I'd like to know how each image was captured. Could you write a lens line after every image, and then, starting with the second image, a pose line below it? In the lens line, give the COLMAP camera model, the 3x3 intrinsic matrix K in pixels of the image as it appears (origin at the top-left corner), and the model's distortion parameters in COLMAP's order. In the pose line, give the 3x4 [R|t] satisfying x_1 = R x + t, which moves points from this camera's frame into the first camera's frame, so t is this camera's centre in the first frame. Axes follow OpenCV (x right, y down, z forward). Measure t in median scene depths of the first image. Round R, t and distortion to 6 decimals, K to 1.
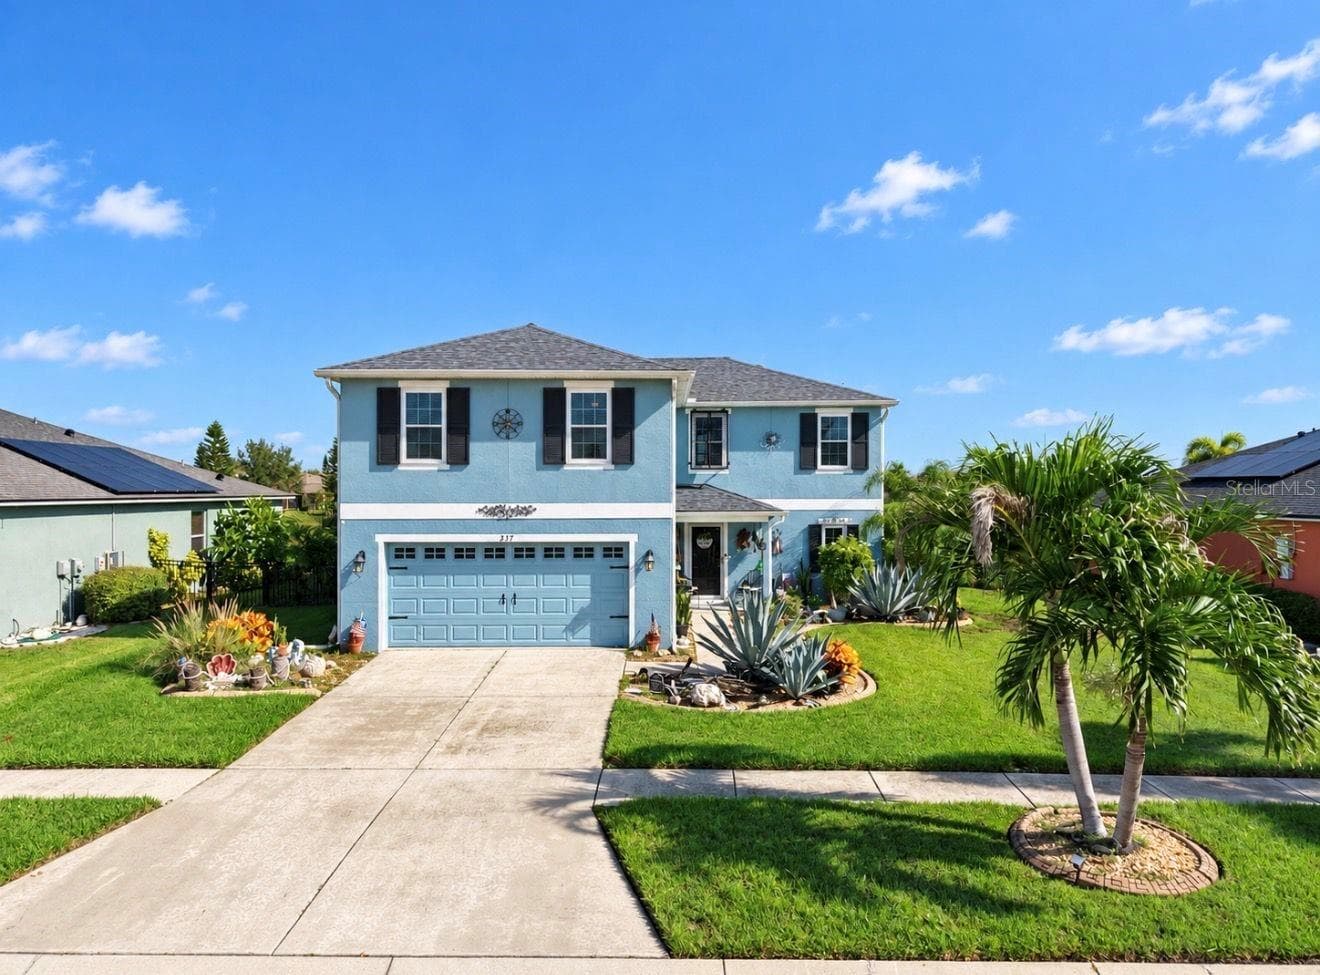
lens RADIAL K [[886.8, 0, 660.0], [0, 886.8, 487.5], [0, 0, 1]] dist [0.018567, -0.003949]
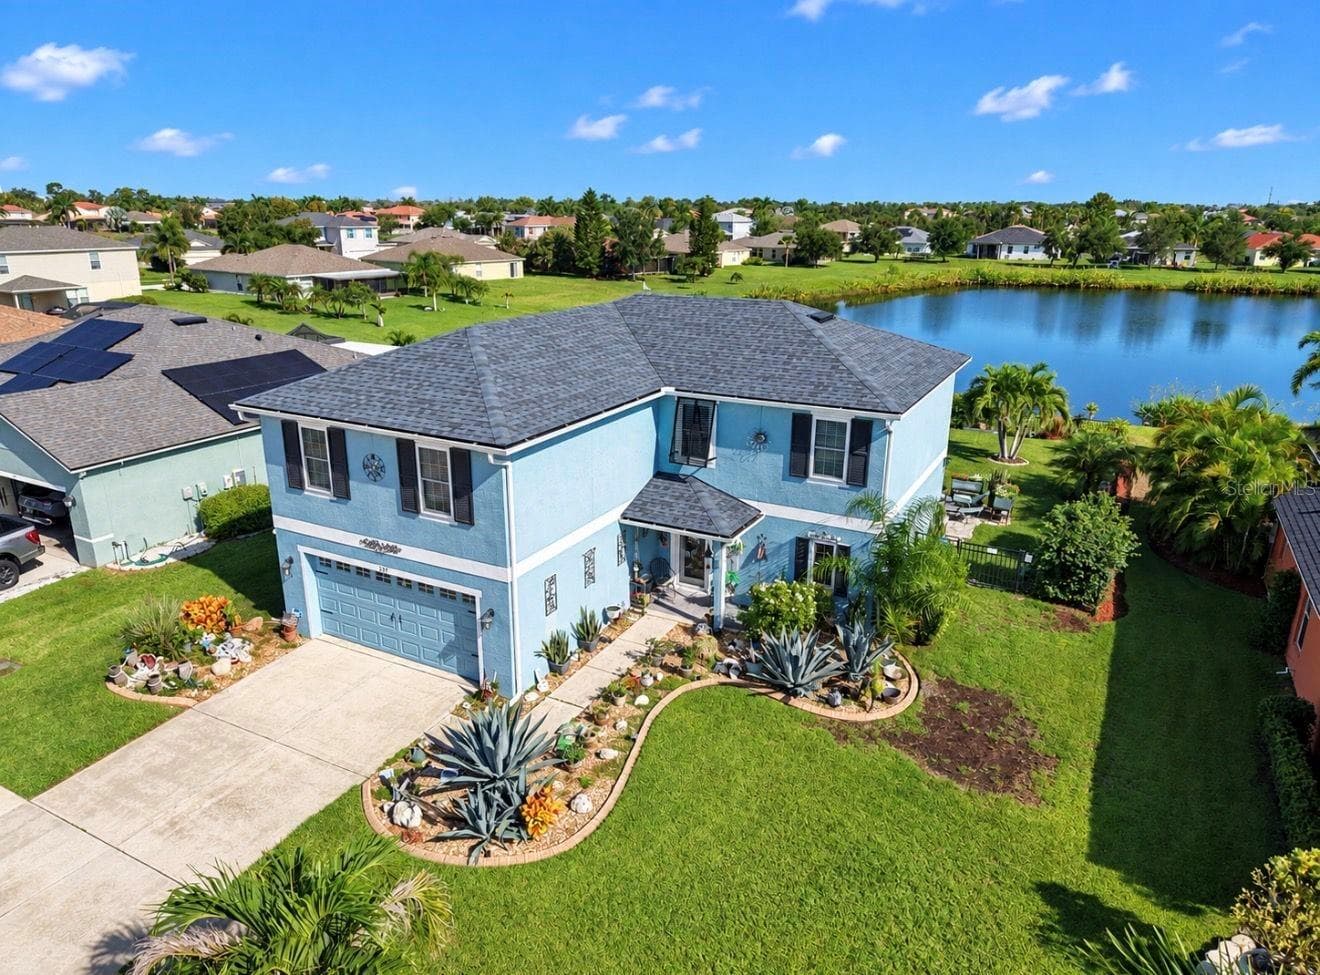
lens RADIAL K [[886.8, 0, 660.0], [0, 886.8, 487.5], [0, 0, 1]] dist [0.018567, -0.003949]
pose [[0.887538, 0.147582, -0.436458, 0.571563], [-0.010846, 0.953740, 0.300438, -0.360667], [0.460607, -0.261917, 0.848081, 0.269479]]
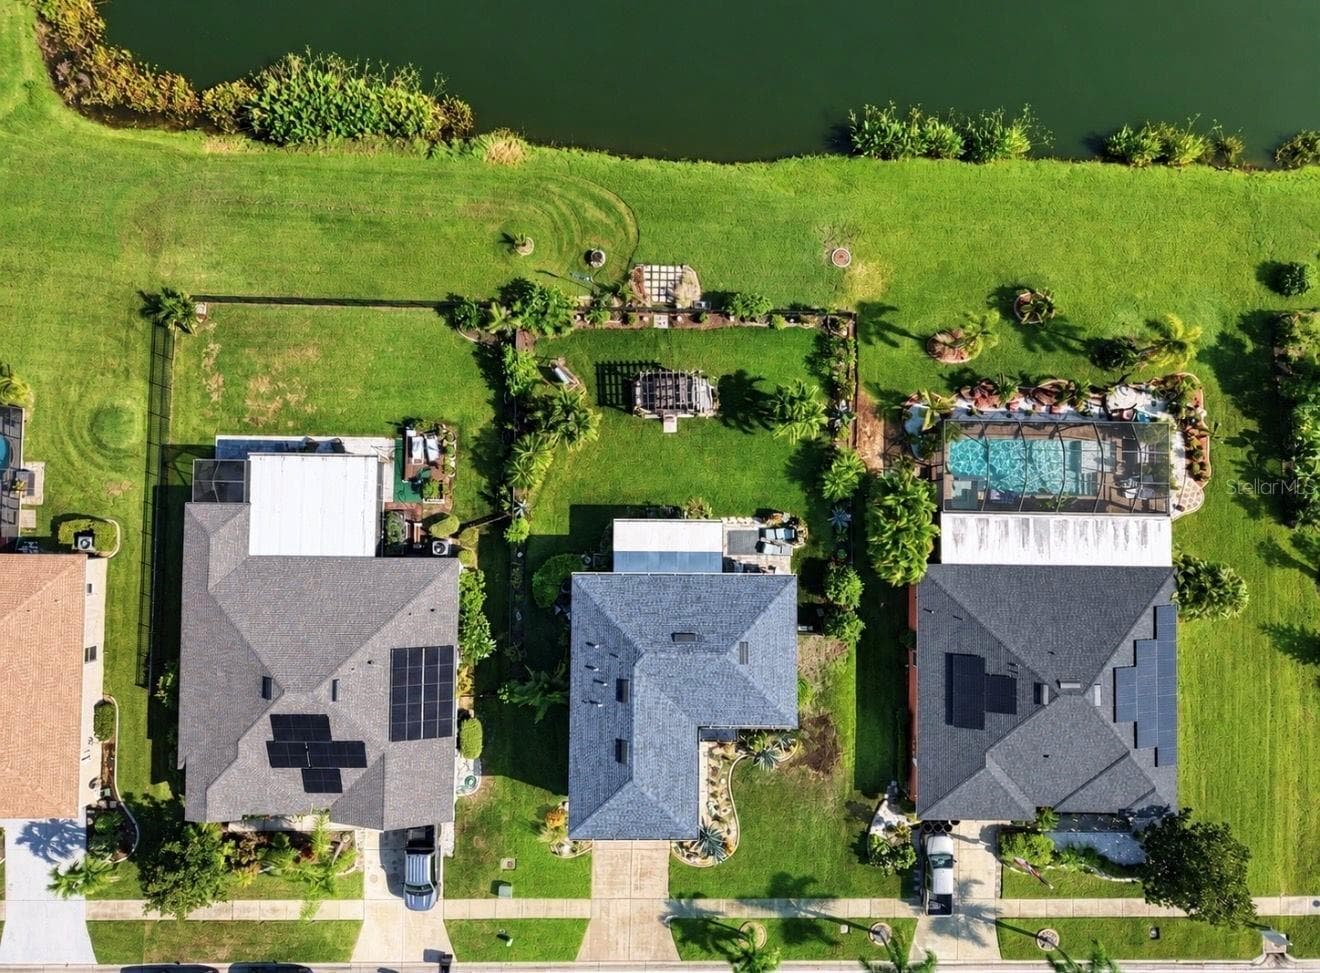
lens RADIAL K [[897.1, 0, 660.0], [0, 897.1, 486.5], [0, 0, 1]] dist [-0.003057, -0.001465]
pose [[0.999585, 0.003250, 0.028614, -0.170086], [-0.028709, 0.034549, 0.998991, -3.005414], [0.002258, -0.999398, 0.034628, 1.992631]]
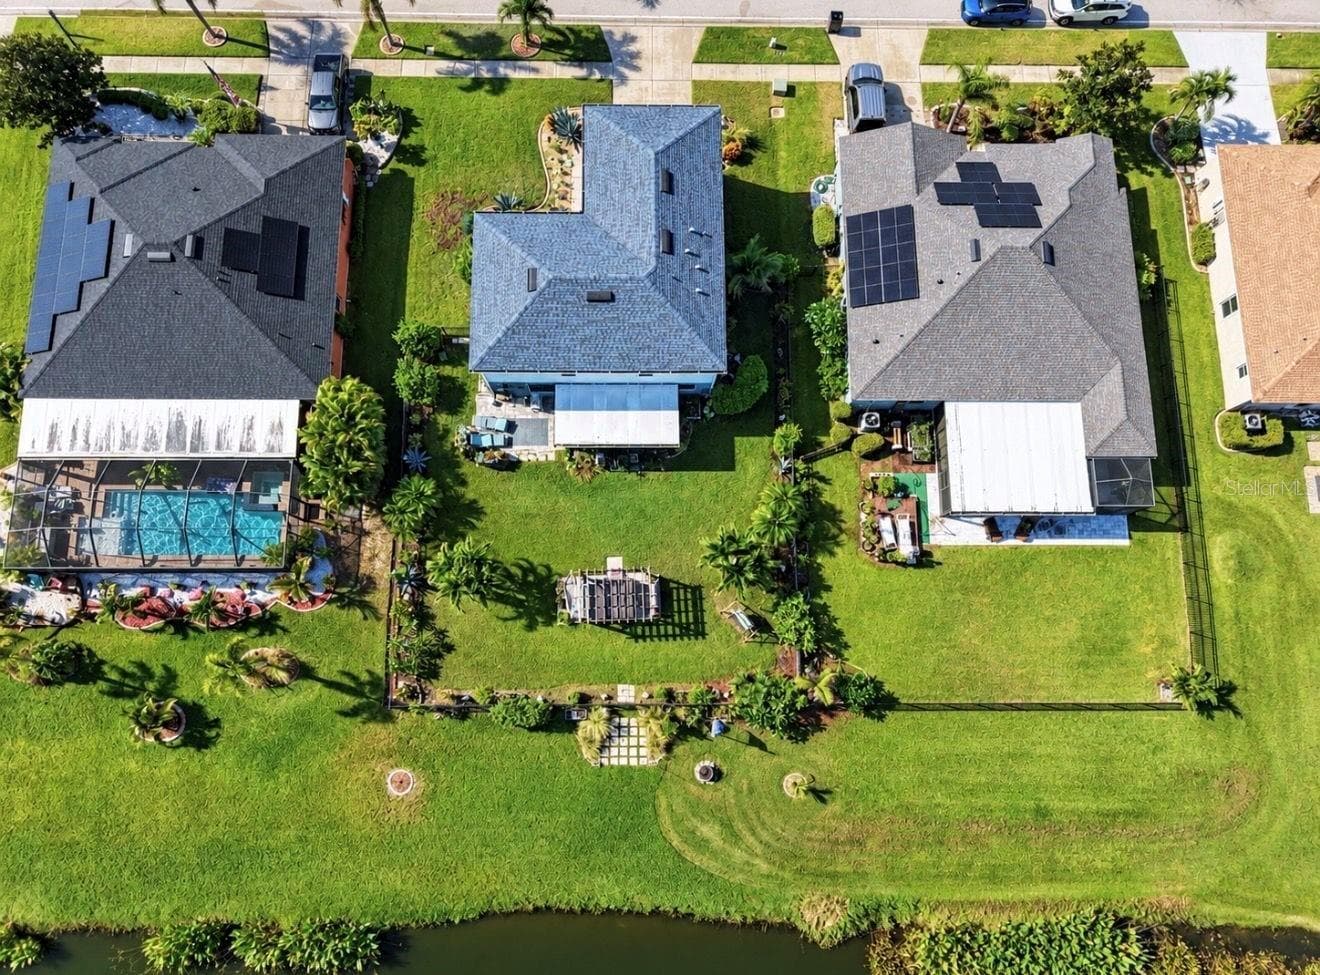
lens RADIAL K [[897.1, 0, 660.0], [0, 897.1, 487.5], [0, 0, 1]] dist [-0.003057, -0.001465]
pose [[-0.999494, 0.009482, -0.030352, -0.101017], [-0.027922, 0.195050, 0.980396, -2.539291], [0.015216, 0.980748, -0.194686, 2.621423]]
